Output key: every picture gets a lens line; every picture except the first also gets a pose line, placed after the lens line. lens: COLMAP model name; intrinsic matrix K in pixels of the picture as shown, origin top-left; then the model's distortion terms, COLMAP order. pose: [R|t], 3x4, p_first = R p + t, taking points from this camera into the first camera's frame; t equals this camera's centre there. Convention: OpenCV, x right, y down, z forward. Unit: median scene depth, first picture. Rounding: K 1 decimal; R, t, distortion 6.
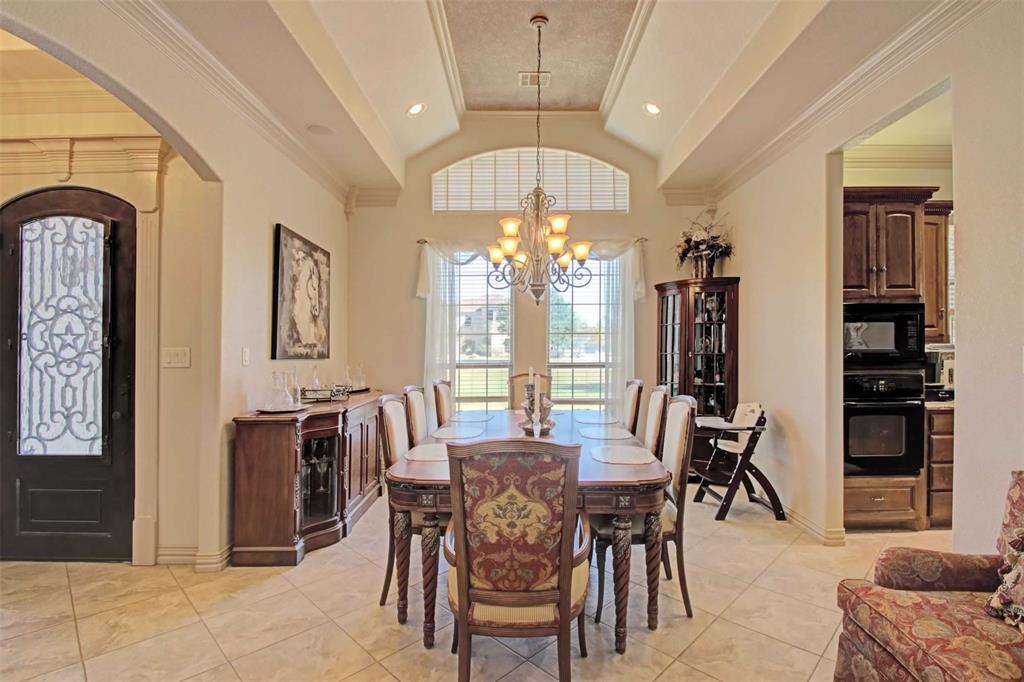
lens RADIAL K [[483.4, 0, 515.4], [0, 483.4, 350.6], [0, 0, 1]] dist [0.001014, -0.008868]
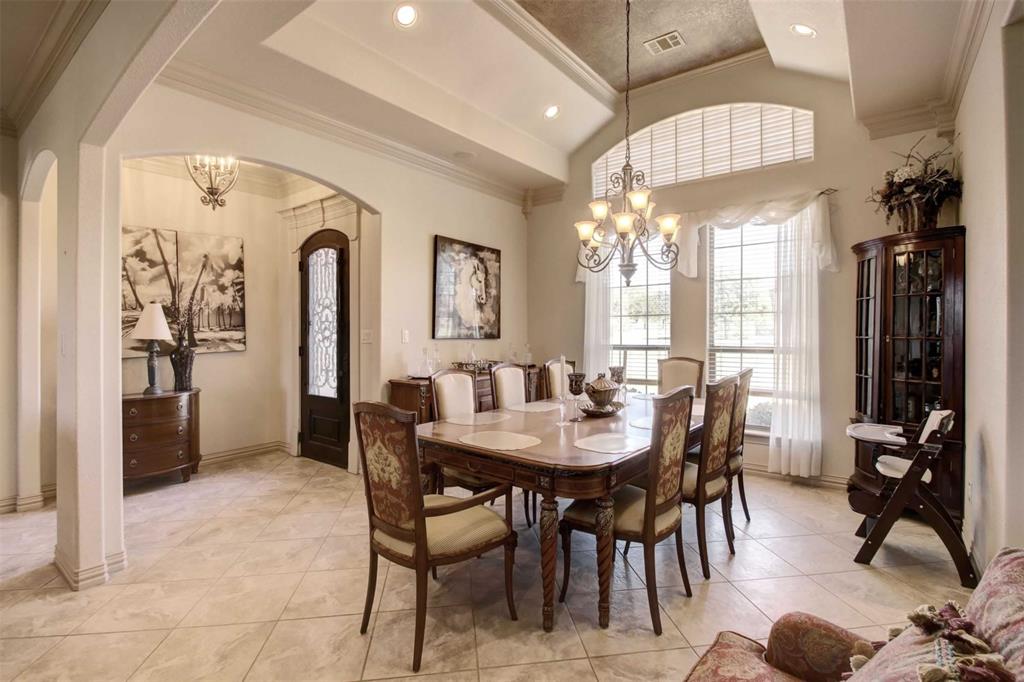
lens RADIAL K [[482.5, 0, 512.3], [0, 482.5, 334.7], [0, 0, 1]] dist [-0.000031, -0.000256]
pose [[0.787802, 0.006429, -0.615894, 0.393791], [-0.002098, 0.999968, 0.007754, -0.002683], [0.615924, -0.004816, 0.787791, 0.079834]]
